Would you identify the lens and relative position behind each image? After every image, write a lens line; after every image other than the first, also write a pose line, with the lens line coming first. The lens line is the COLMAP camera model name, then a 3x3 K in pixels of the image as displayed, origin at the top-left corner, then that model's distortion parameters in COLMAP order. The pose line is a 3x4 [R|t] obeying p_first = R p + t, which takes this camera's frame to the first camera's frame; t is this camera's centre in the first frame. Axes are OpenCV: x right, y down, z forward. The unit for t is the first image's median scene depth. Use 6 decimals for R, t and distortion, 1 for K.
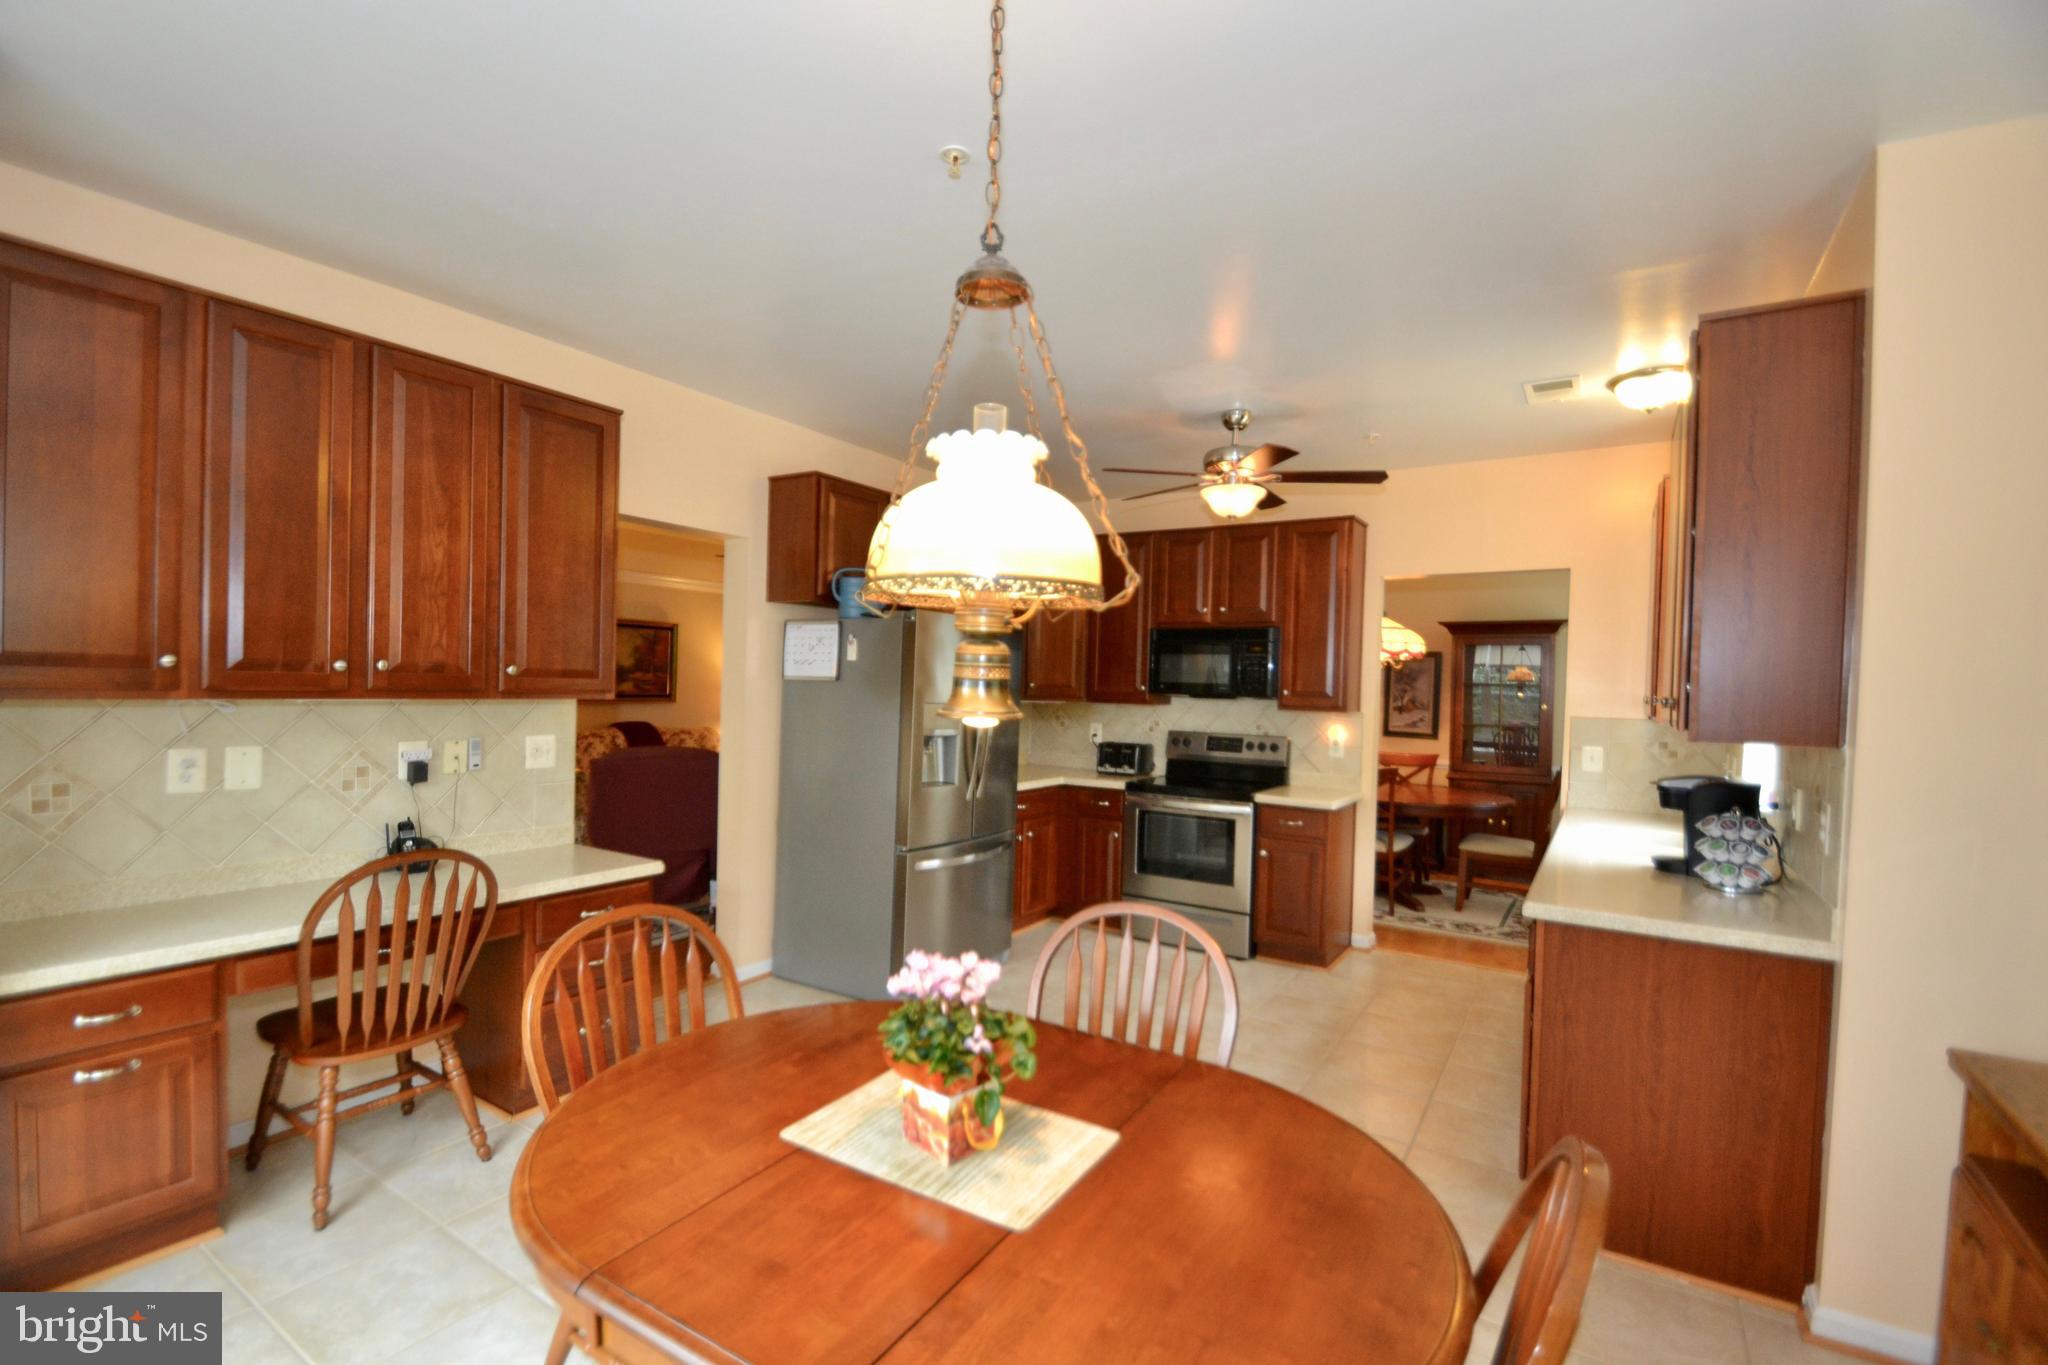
lens RADIAL K [[914.9, 0, 1002.5], [0, 914.9, 703.8], [0, 0, 1]] dist [0.012842, -0.015841]
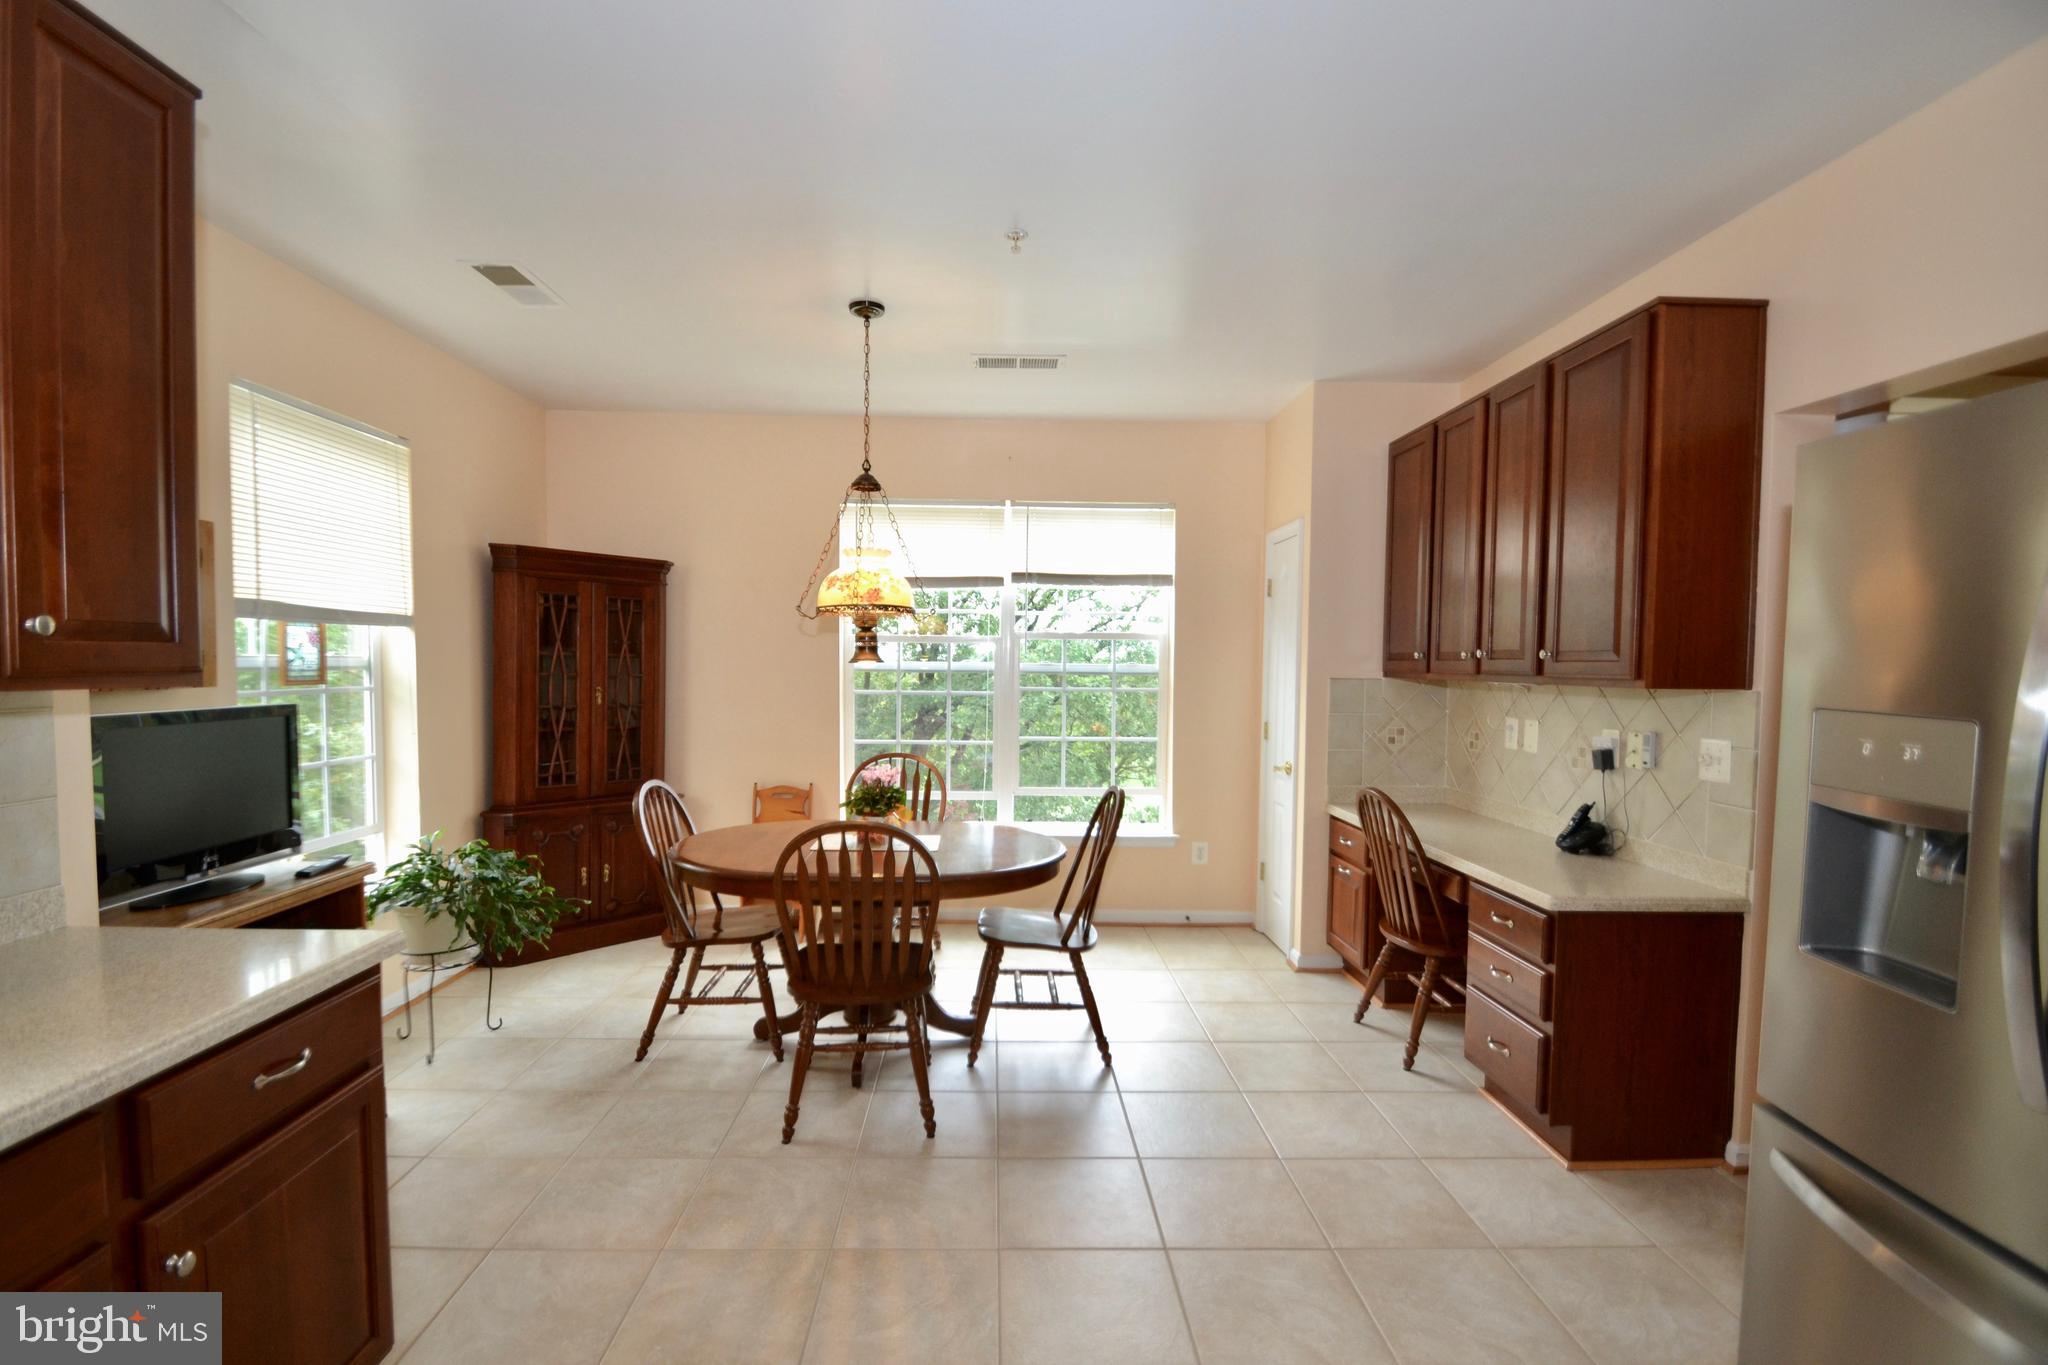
lens RADIAL K [[914.9, 0, 1002.5], [0, 914.9, 703.8], [0, 0, 1]] dist [0.012842, -0.015841]
pose [[-0.819487, -0.009289, -0.573023, 0.471698], [-0.047040, 0.997585, 0.051102, -0.007062], [0.571164, 0.068833, -0.817945, 1.400452]]
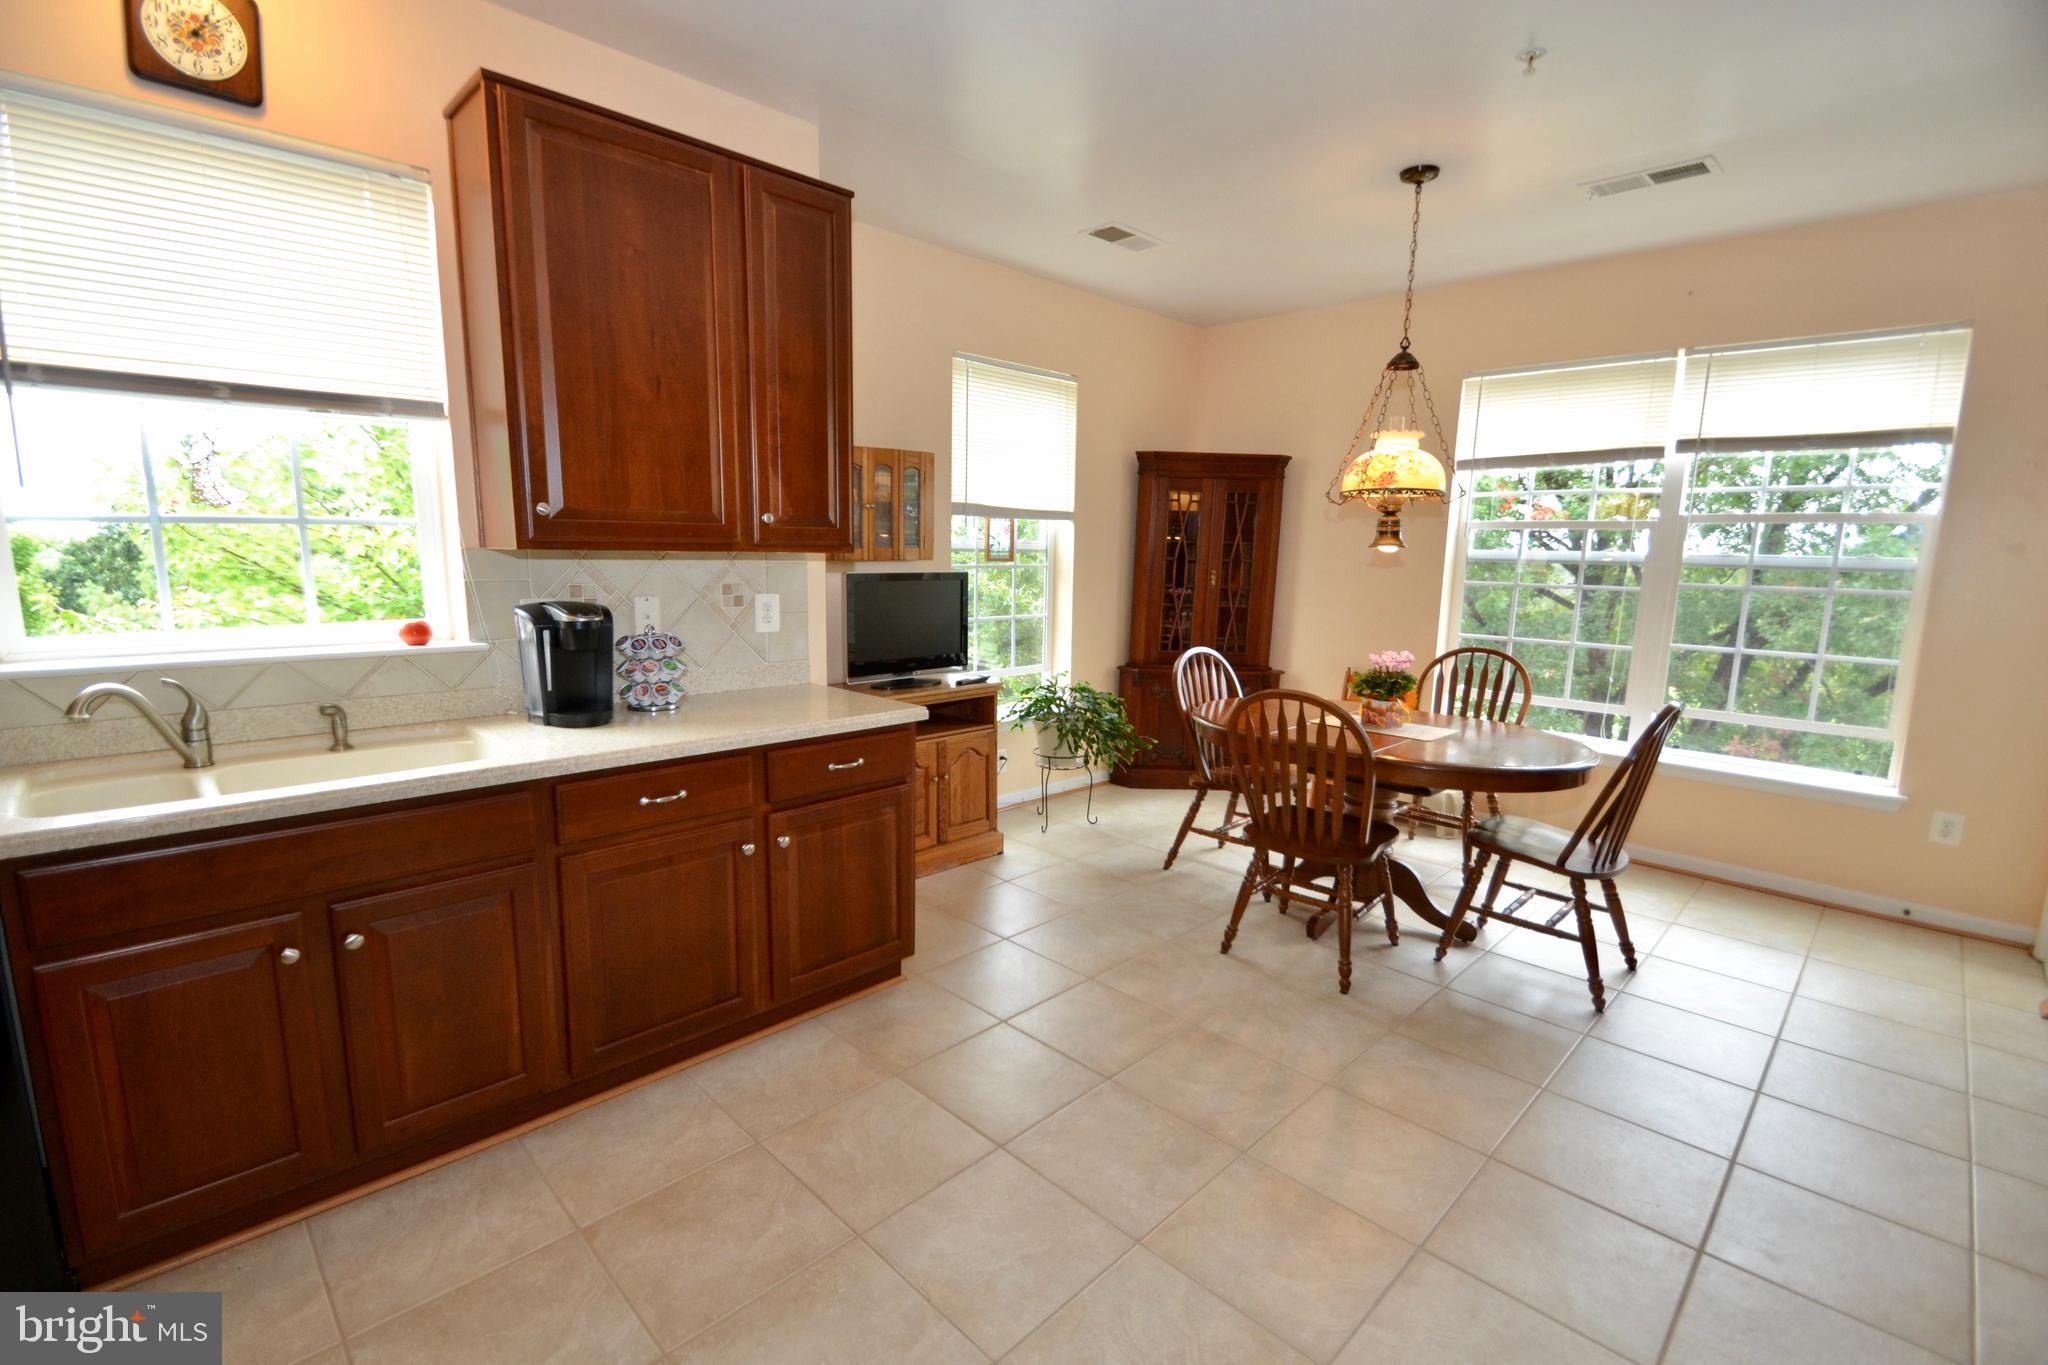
lens RADIAL K [[909.1, 0, 1003.6], [0, 909.1, 700.4], [0, 0, 1]] dist [0.015329, -0.017865]
pose [[-0.977876, -0.078435, 0.193925, 0.210717], [-0.039484, 0.979587, 0.197105, -0.010275], [-0.205427, 0.185088, -0.961011, 1.583324]]
